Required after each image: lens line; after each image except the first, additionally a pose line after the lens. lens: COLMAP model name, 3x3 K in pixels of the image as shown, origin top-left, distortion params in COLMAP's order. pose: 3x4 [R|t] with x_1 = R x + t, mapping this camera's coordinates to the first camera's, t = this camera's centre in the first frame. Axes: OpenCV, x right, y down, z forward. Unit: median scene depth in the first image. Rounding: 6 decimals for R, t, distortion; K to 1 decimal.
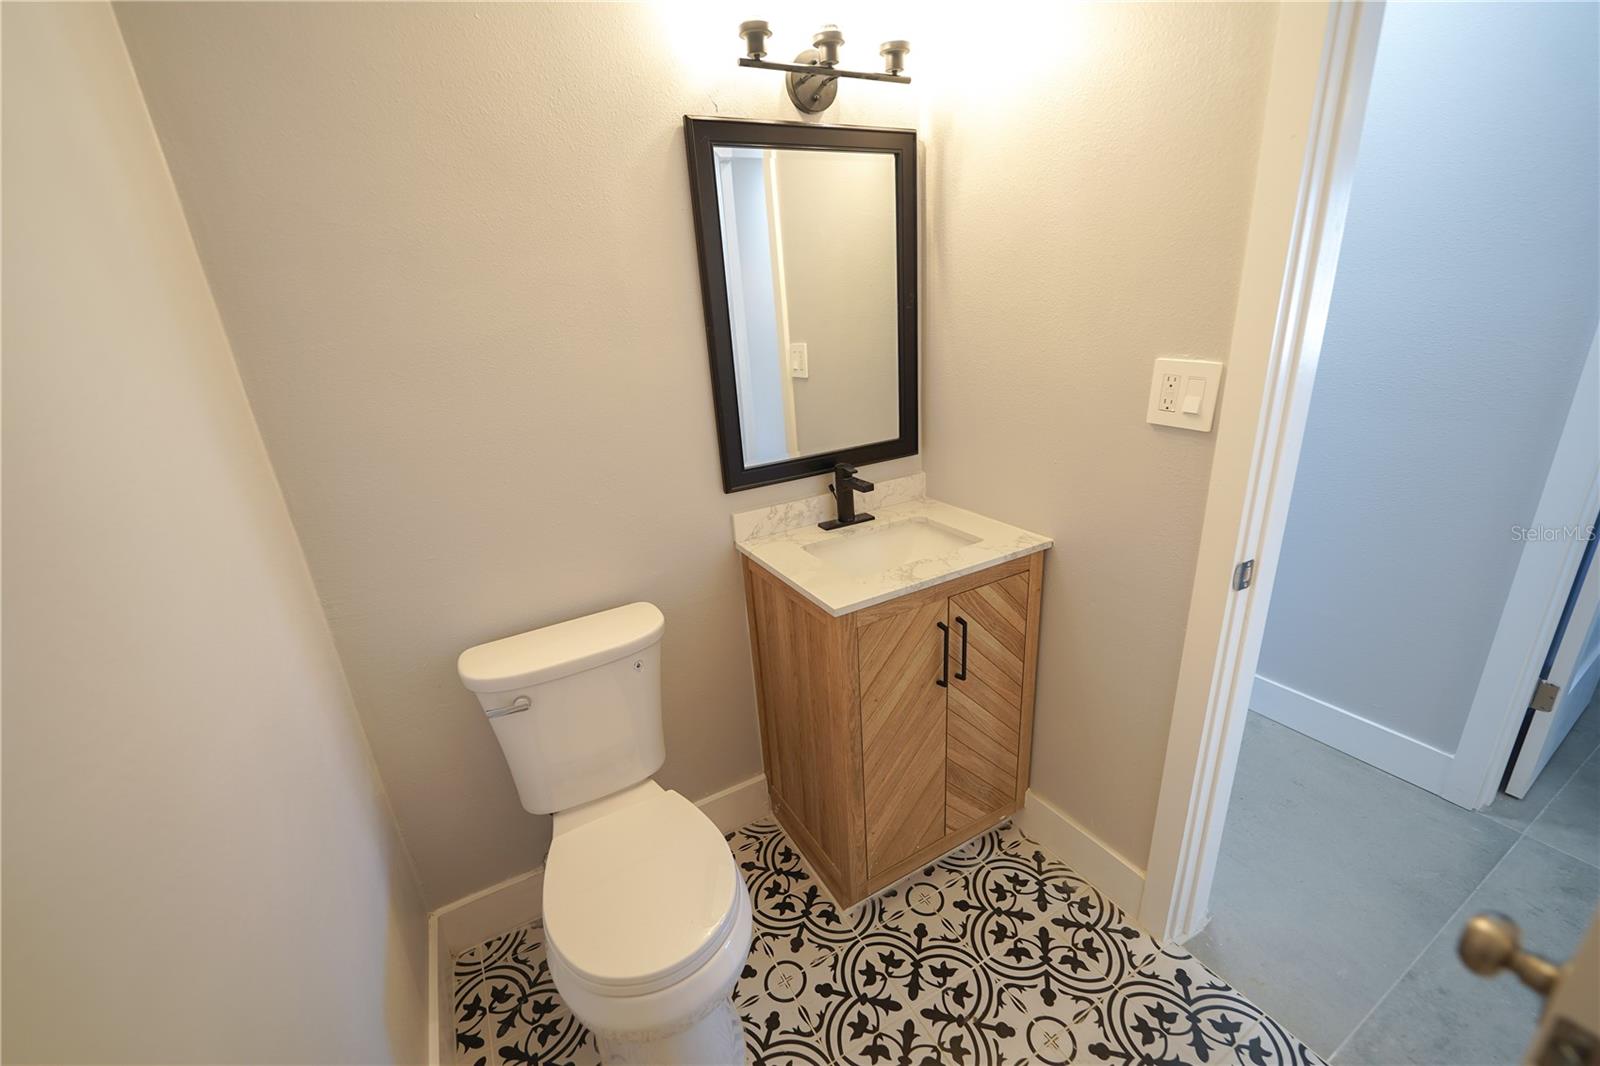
lens RADIAL K [[656.6, 0, 799.2], [0, 656.6, 535.1], [0, 0, 1]] dist [-0.013700, -0.000754]
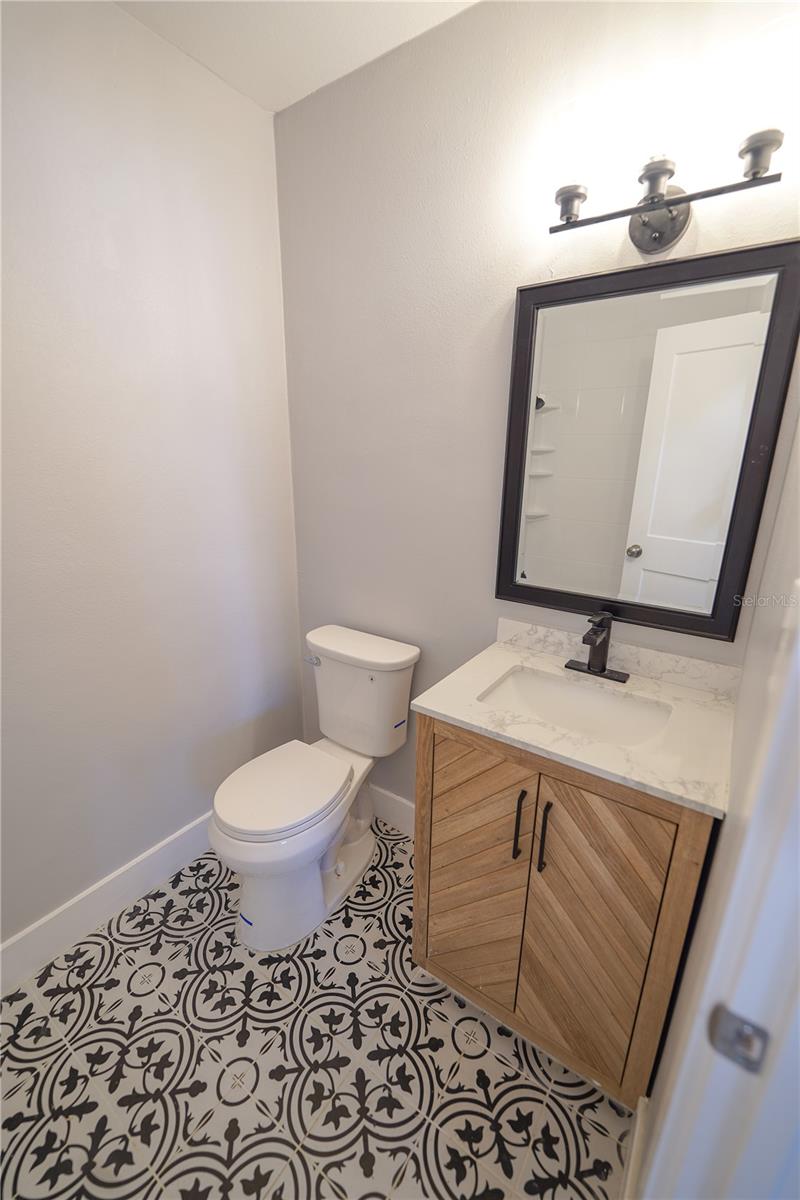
lens RADIAL K [[492.5, 0, 397.6], [0, 492.5, 597.2], [0, 0, 1]] dist [-0.013700, -0.000754]
pose [[0.429469, 0.322592, -0.843499, 0.608781], [-0.343470, 0.922179, 0.177804, -0.173717], [0.835215, 0.213356, 0.506848, 0.422351]]
